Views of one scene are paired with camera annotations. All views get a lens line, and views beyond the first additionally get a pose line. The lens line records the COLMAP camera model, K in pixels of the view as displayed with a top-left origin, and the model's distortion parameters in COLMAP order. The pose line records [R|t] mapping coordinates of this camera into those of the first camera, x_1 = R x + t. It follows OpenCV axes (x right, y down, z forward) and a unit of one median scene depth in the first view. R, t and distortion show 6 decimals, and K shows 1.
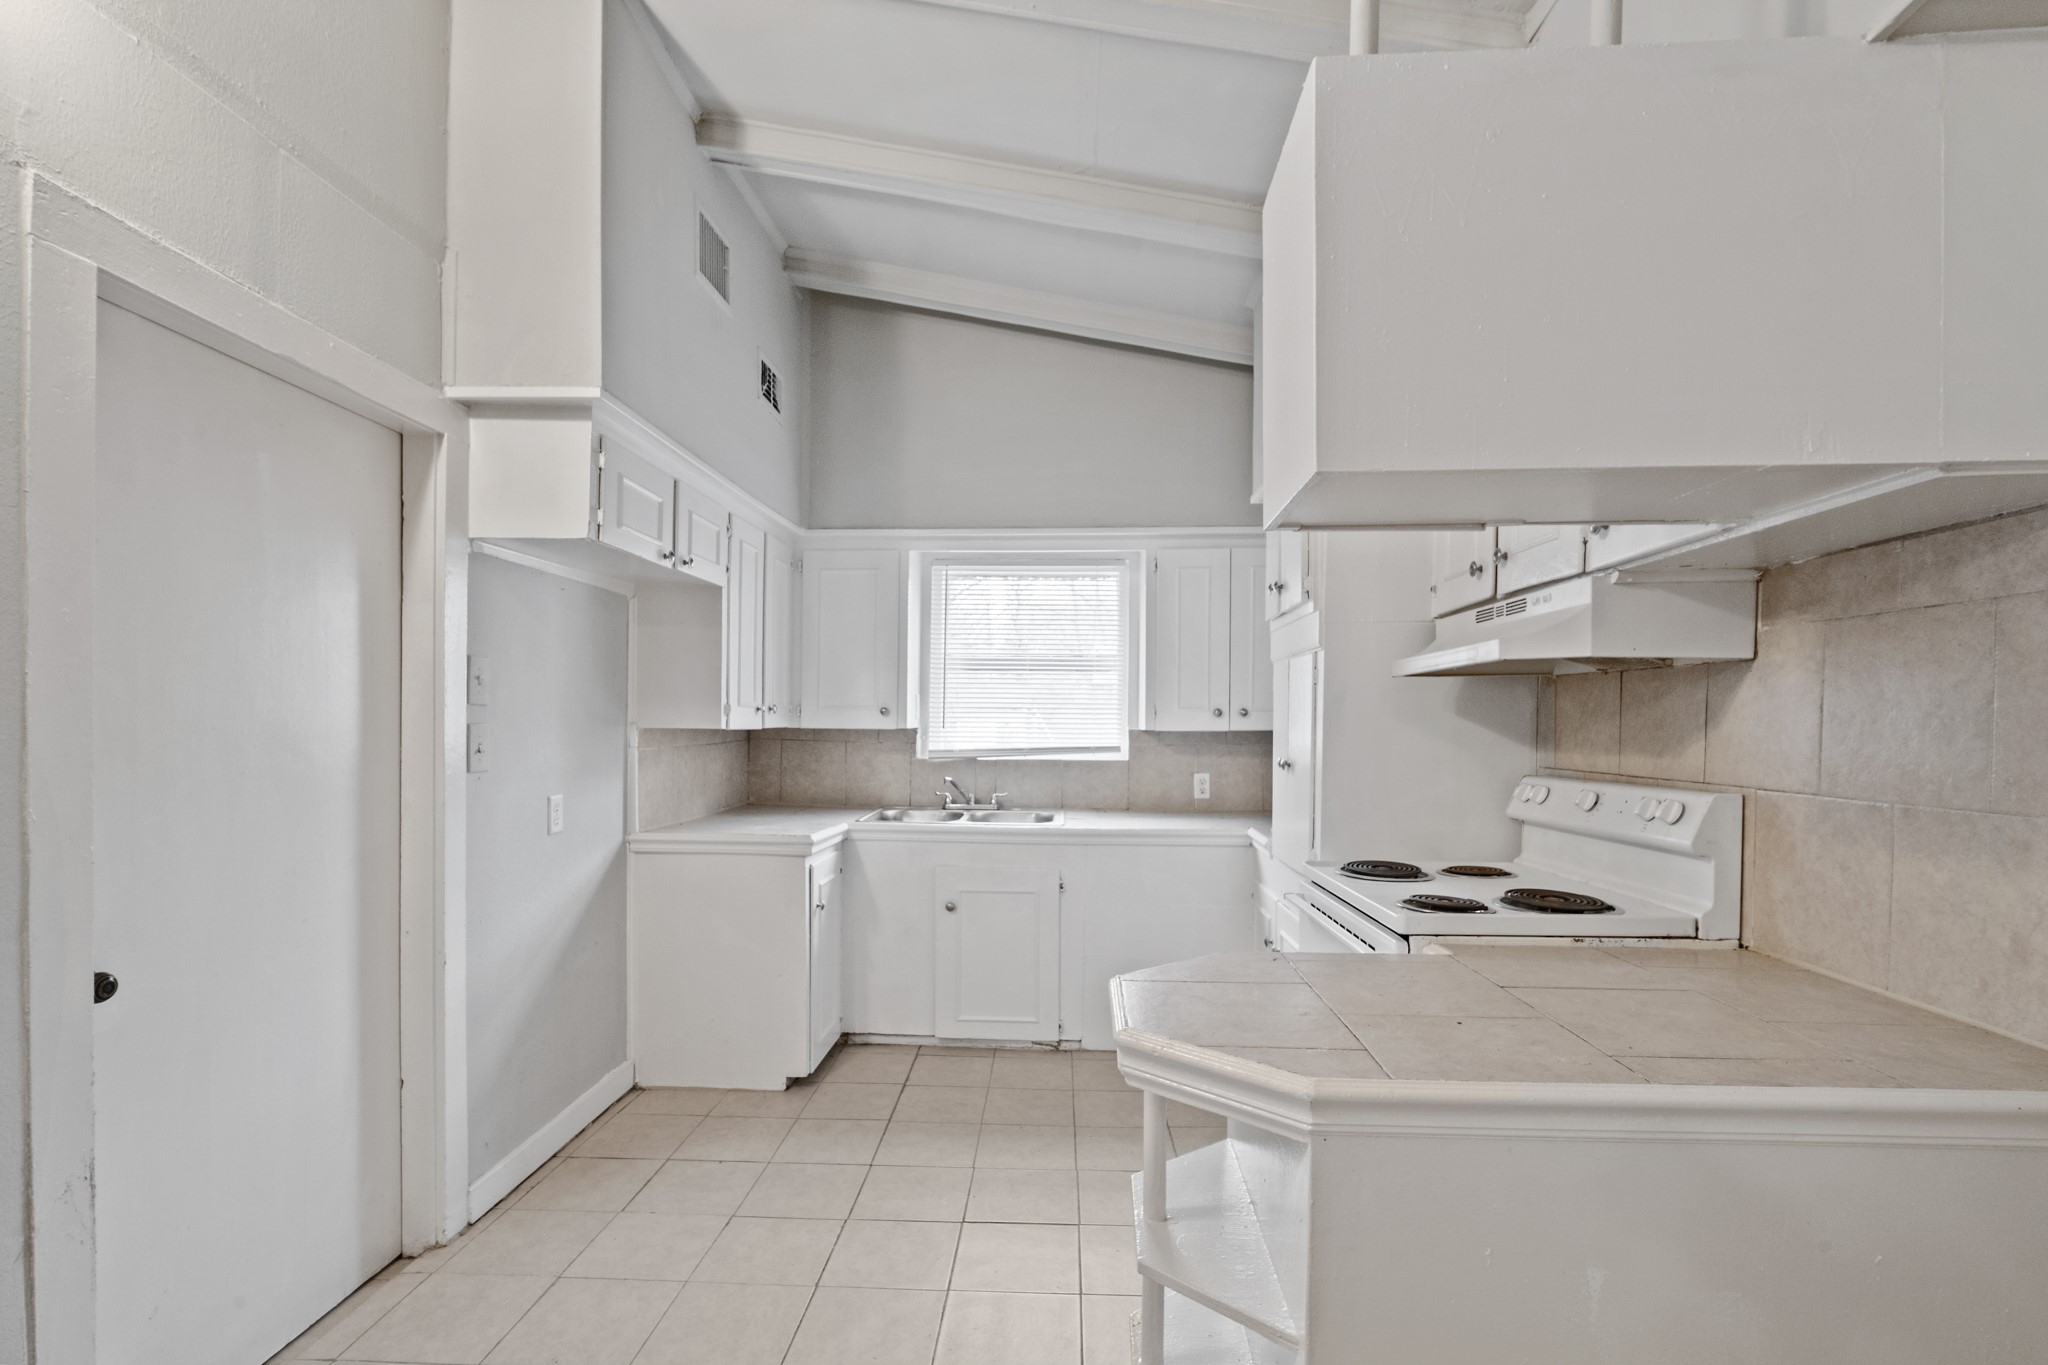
lens RADIAL K [[928.4, 0, 1018.6], [0, 928.4, 732.2], [0, 0, 1]] dist [-0.012879, 0.000159]
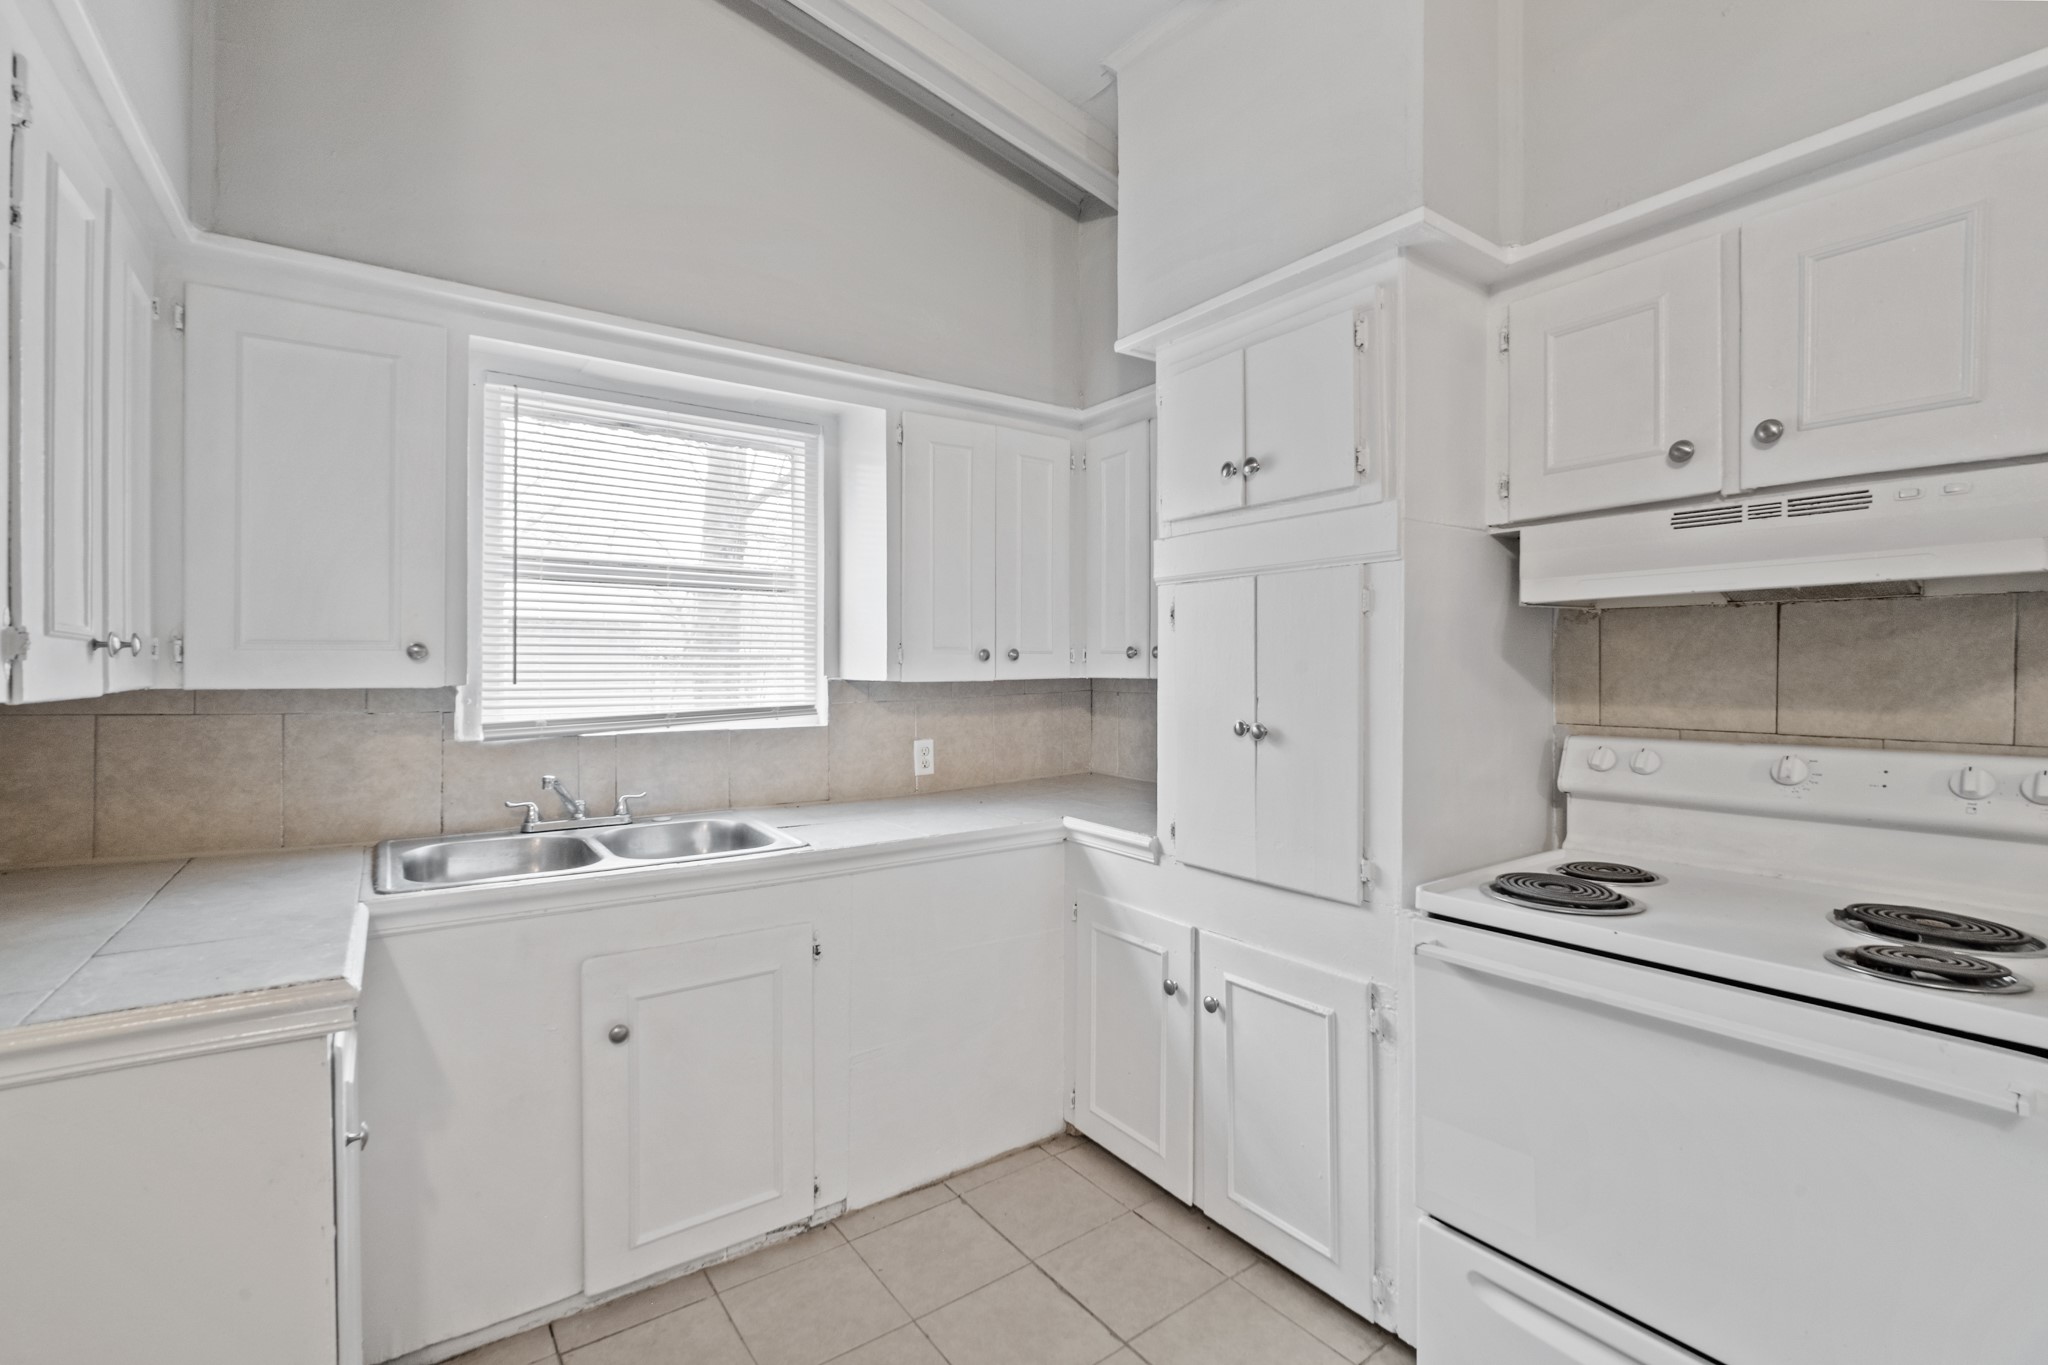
lens RADIAL K [[904.9, 0, 1020.3], [0, 904.9, 674.6], [0, 0, 1]] dist [-0.011788, 0.000138]
pose [[0.788934, -0.012122, 0.614358, -0.198646], [0.011766, 0.999920, 0.004620, -0.009421], [-0.614365, 0.003584, 0.789014, 0.464461]]
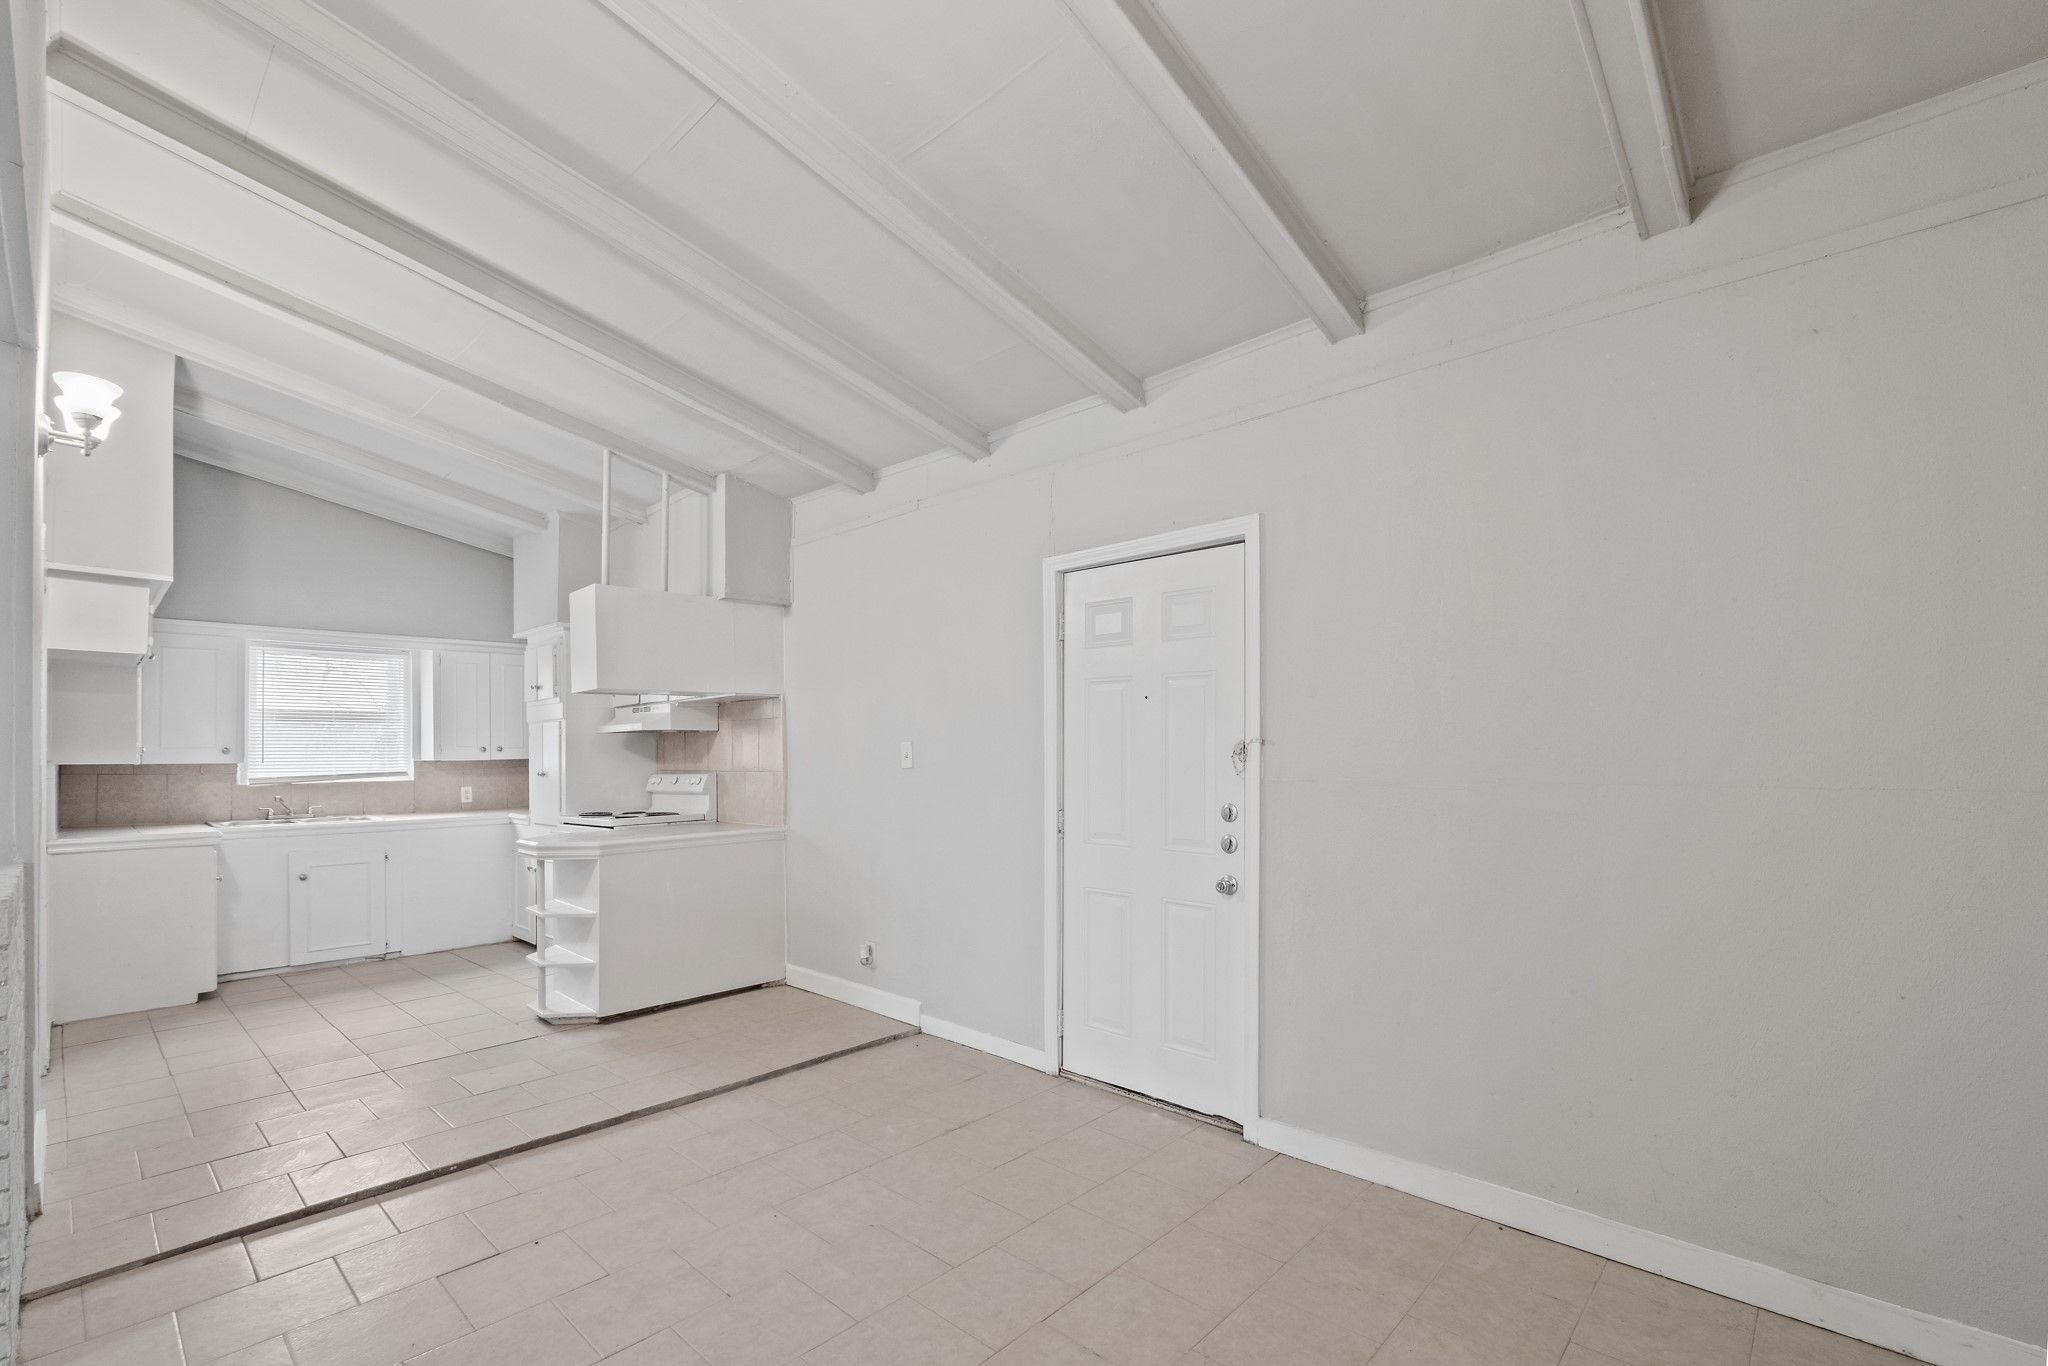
lens RADIAL K [[888.8, 0, 1010.8], [0, 888.8, 752.4], [0, 0, 1]] dist [-0.011911, 0.000109]
pose [[0.641316, -0.013368, 0.767161, -0.436785], [0.023932, 0.999710, -0.002586, 0.012812], [-0.766904, 0.020018, 0.641450, -0.835941]]
